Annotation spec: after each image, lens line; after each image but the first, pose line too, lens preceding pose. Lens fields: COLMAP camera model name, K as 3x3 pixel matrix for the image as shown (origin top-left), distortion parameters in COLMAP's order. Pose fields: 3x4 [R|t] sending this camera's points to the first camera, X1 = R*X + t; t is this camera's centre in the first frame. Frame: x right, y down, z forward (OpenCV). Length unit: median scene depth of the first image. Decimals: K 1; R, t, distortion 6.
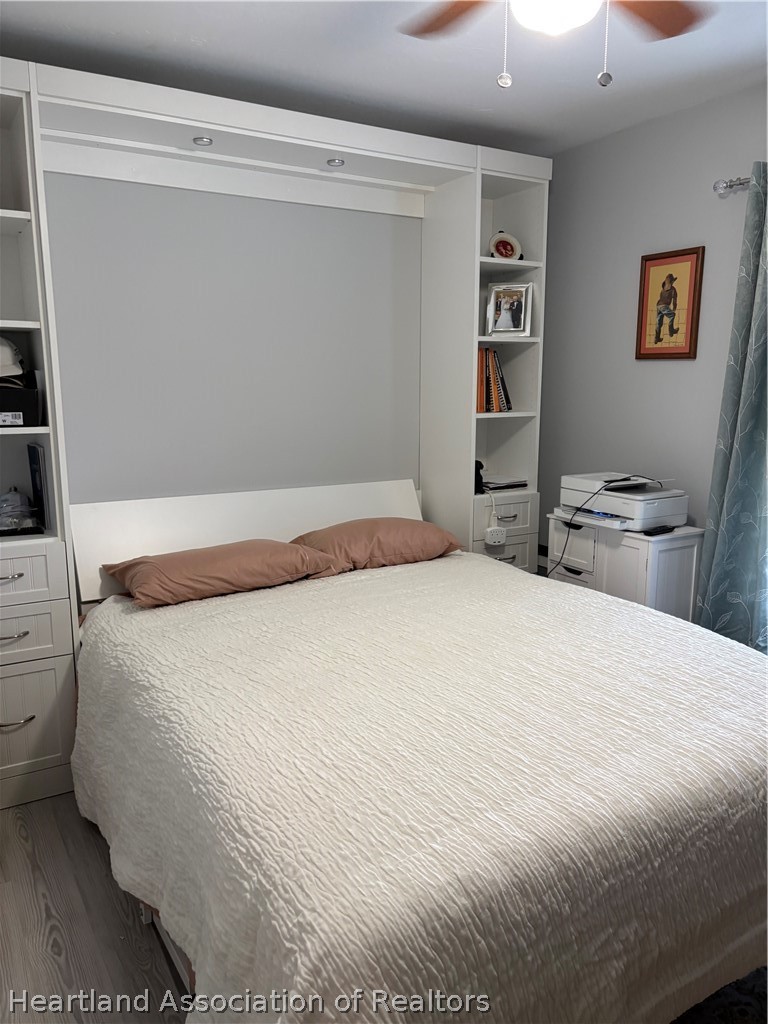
lens RADIAL K [[786.2, 0, 387.8], [0, 786.2, 514.4], [0, 0, 1]] dist [-0.008473, 0.097449]
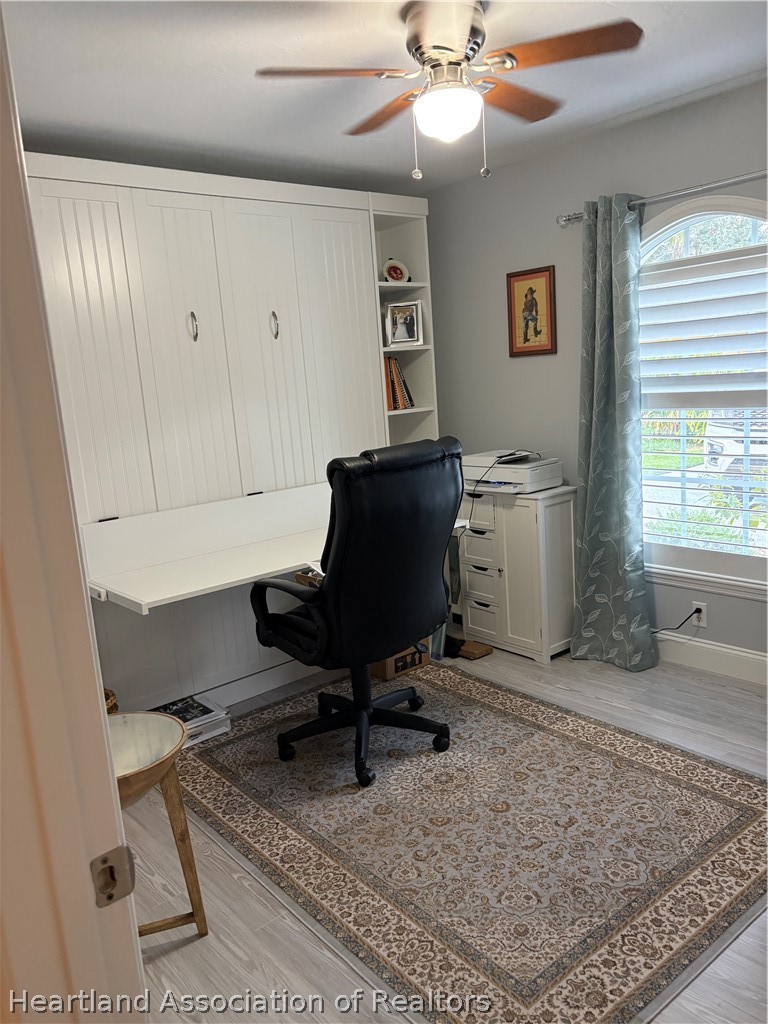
lens RADIAL K [[760.9, 0, 384.0], [0, 760.9, 512.0], [0, 0, 1]] dist [0.075914, -0.000778]
pose [[0.984374, -0.104061, 0.142053, -0.078861], [0.104550, 0.994511, 0.004041, 0.020848], [-0.141694, 0.010874, 0.989851, -0.166820]]
